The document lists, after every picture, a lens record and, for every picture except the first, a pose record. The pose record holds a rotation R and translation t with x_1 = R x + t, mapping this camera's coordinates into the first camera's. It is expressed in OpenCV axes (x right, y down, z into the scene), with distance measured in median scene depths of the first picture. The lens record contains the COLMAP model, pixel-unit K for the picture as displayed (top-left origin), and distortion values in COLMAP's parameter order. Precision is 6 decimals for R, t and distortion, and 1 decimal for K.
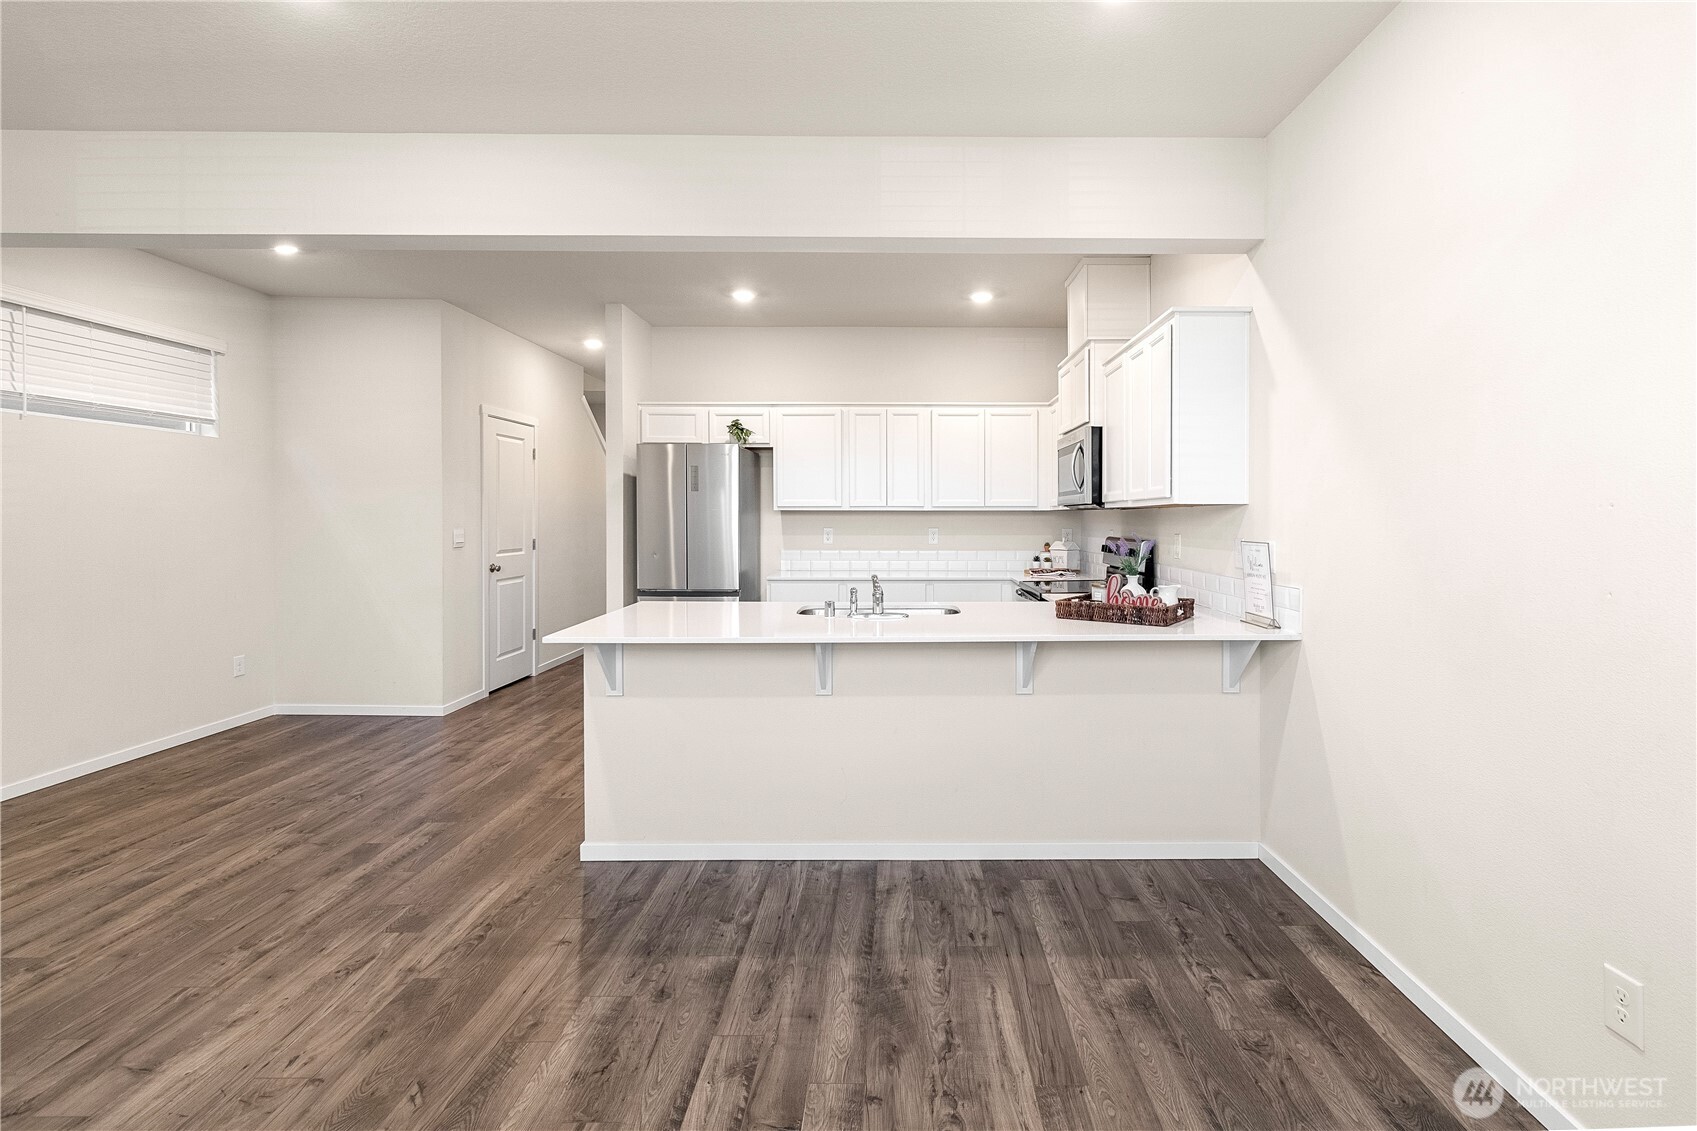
lens RADIAL K [[762.5, 0, 873.1], [0, 762.5, 509.5], [0, 0, 1]] dist [0.006054, -0.002054]
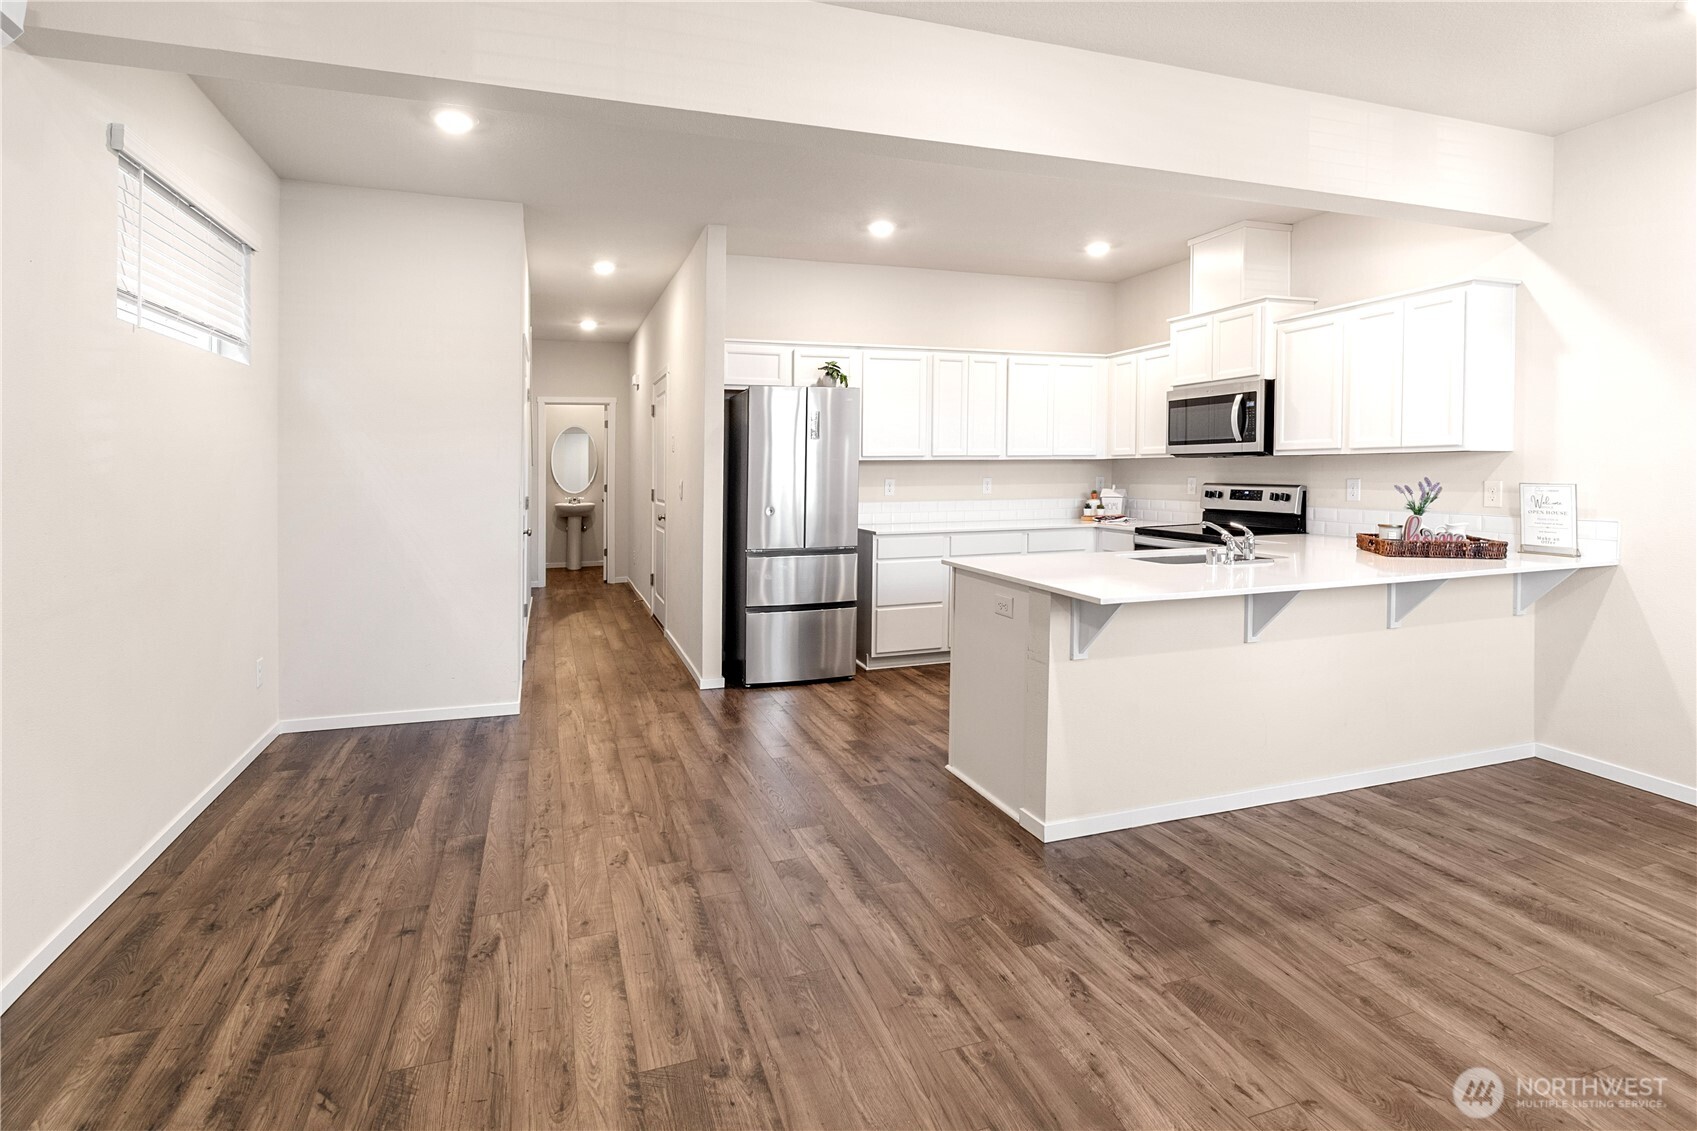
lens RADIAL K [[806.6, 0, 789.0], [0, 806.6, 427.4], [0, 0, 1]] dist [-0.003674, 0.003757]
pose [[0.954601, 0.007271, 0.297800, -1.051867], [0.001302, 0.999591, -0.028578, -0.013631], [-0.297886, 0.027668, 0.954200, 0.165895]]
